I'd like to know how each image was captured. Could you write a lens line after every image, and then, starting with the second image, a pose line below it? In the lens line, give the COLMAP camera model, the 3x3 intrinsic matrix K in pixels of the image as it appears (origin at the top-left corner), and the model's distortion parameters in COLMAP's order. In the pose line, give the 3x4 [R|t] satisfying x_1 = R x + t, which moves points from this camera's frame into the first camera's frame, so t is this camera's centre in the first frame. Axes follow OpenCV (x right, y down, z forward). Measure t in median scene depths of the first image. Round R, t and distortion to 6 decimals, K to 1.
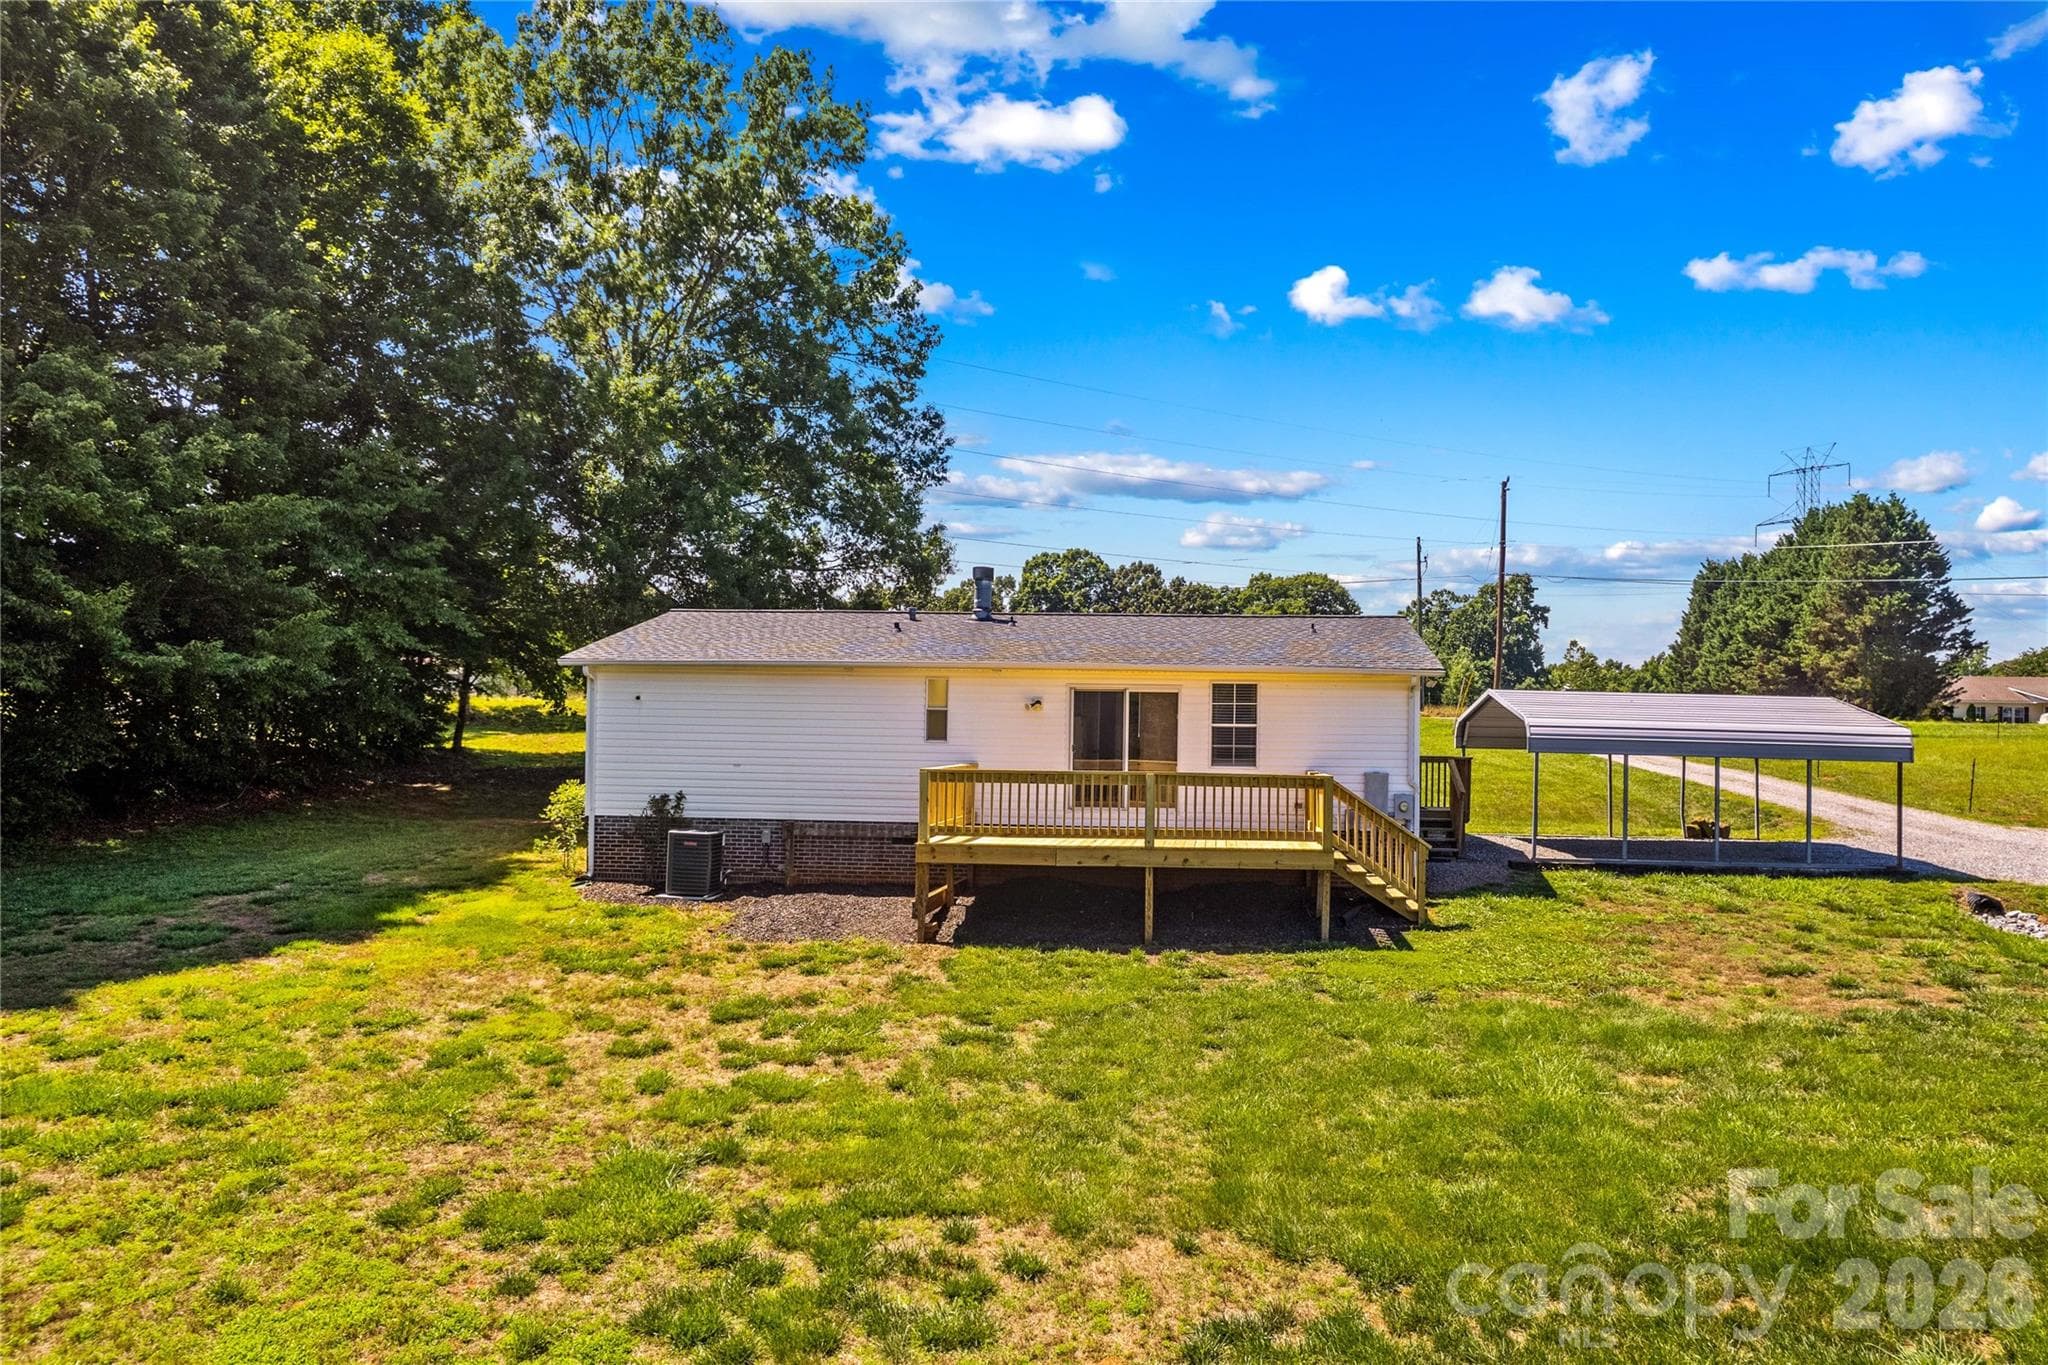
lens RADIAL K [[1339.9, 0, 1028.9], [0, 1339.9, 738.6], [0, 0, 1]] dist [-0.027385, 0.000567]
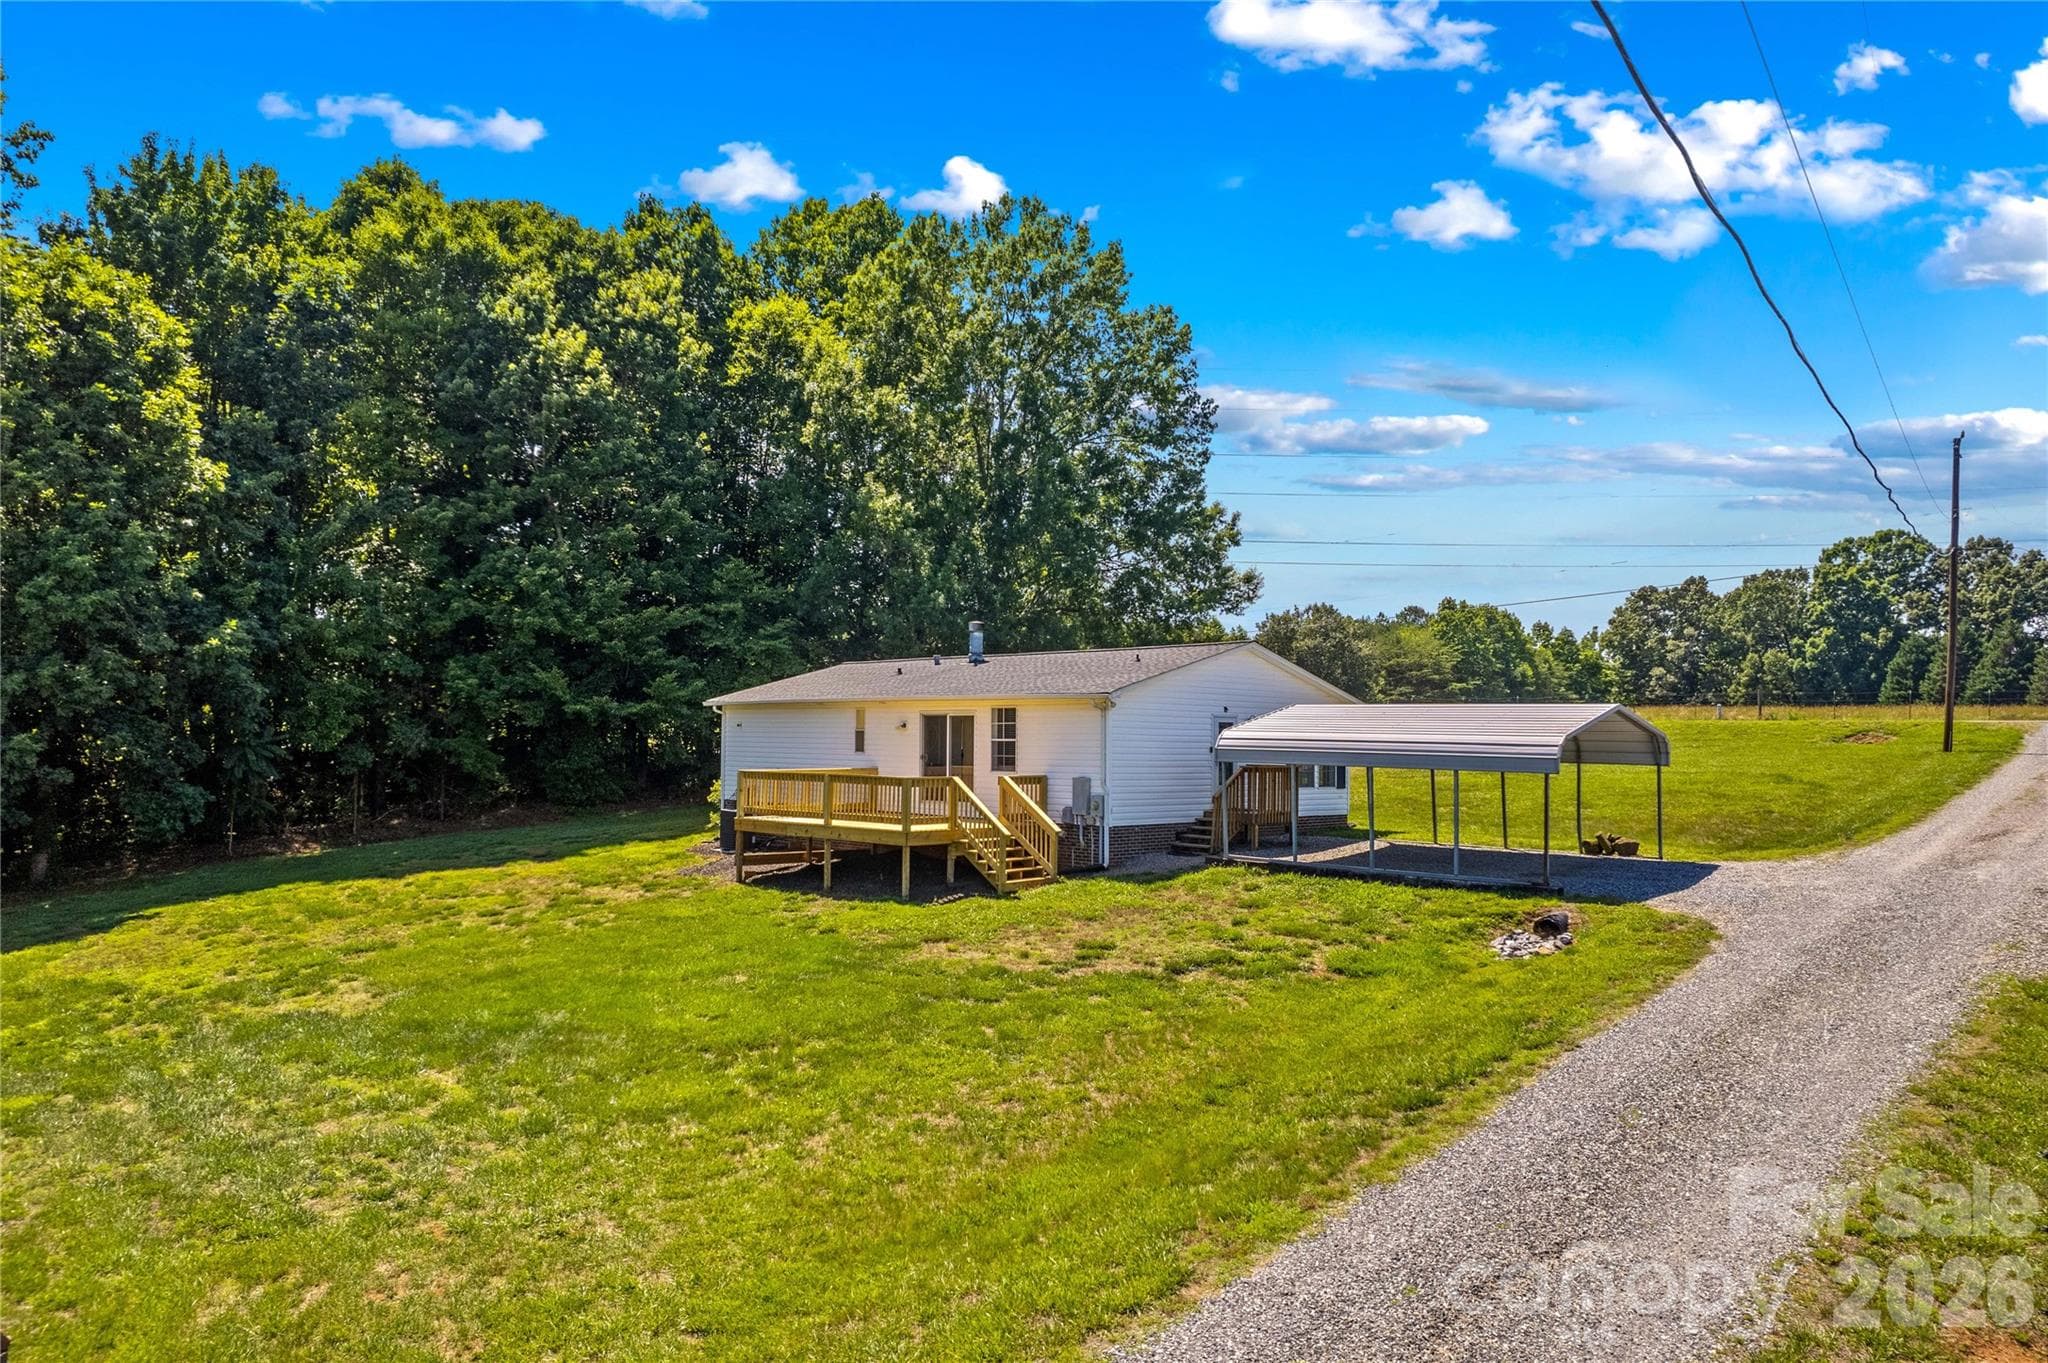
lens RADIAL K [[1314.5, 0, 1019.3], [0, 1314.5, 693.2], [0, 0, 1]] dist [-0.073087, 0.066855]
pose [[0.764528, -0.030332, -0.643876, 0.974022], [0.002060, 0.999002, -0.044616, 0.001496], [0.644587, 0.032784, 0.763828, 0.035312]]
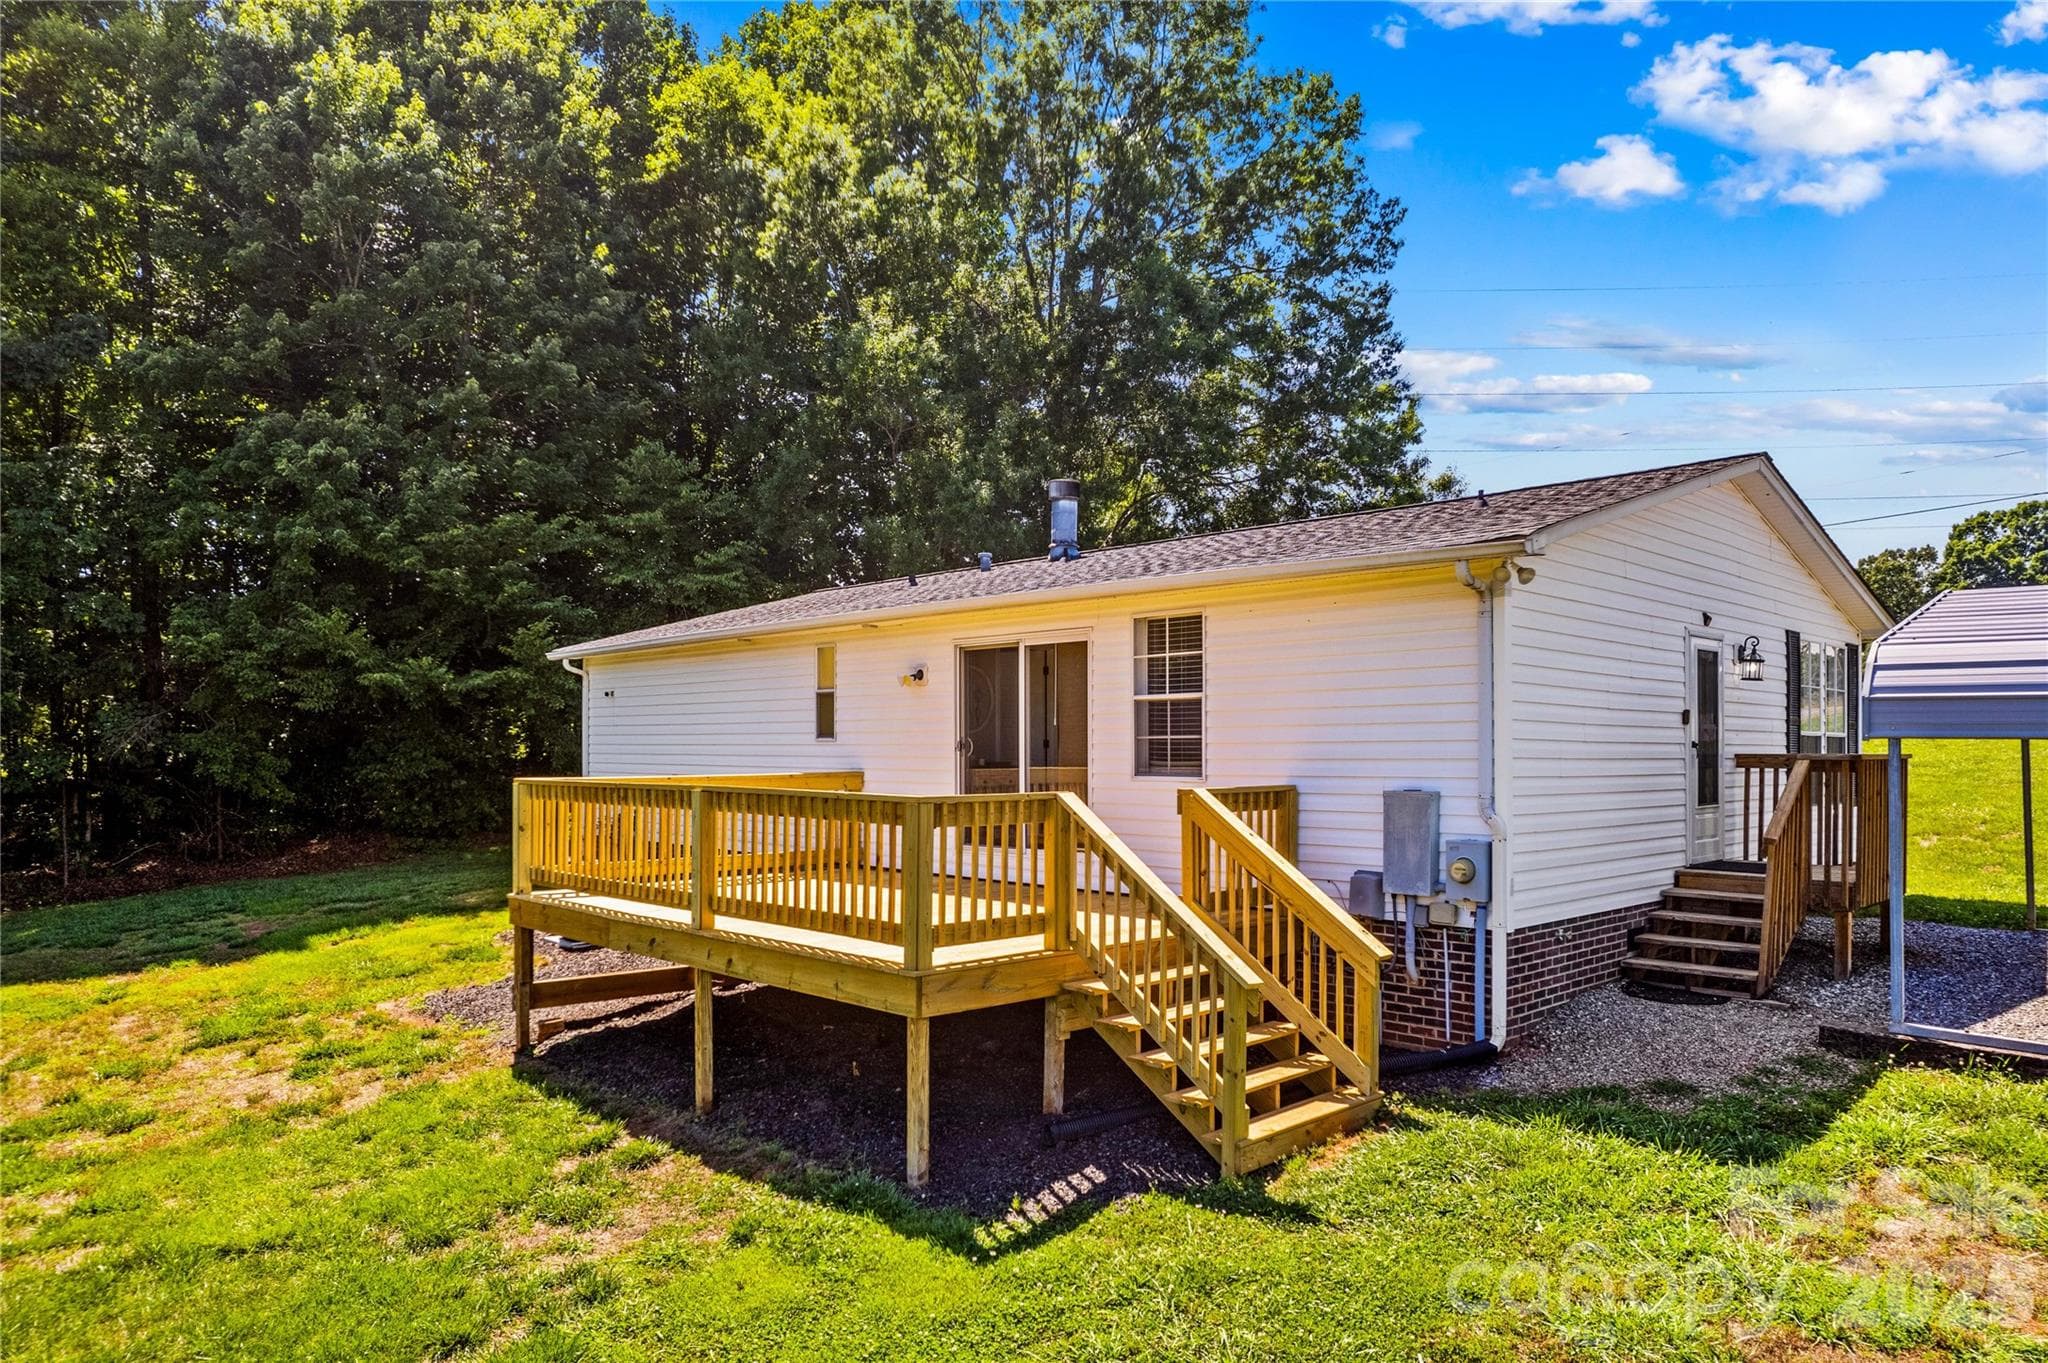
lens RADIAL K [[1259.3, 0, 1034.9], [0, 1259.3, 747.6], [0, 0, 1]] dist [-0.028740, 0.002732]
pose [[0.759678, -0.013901, -0.650151, 0.421699], [0.009771, 0.999903, -0.009962, 0.013536], [0.650226, 0.001216, 0.759740, 0.594337]]
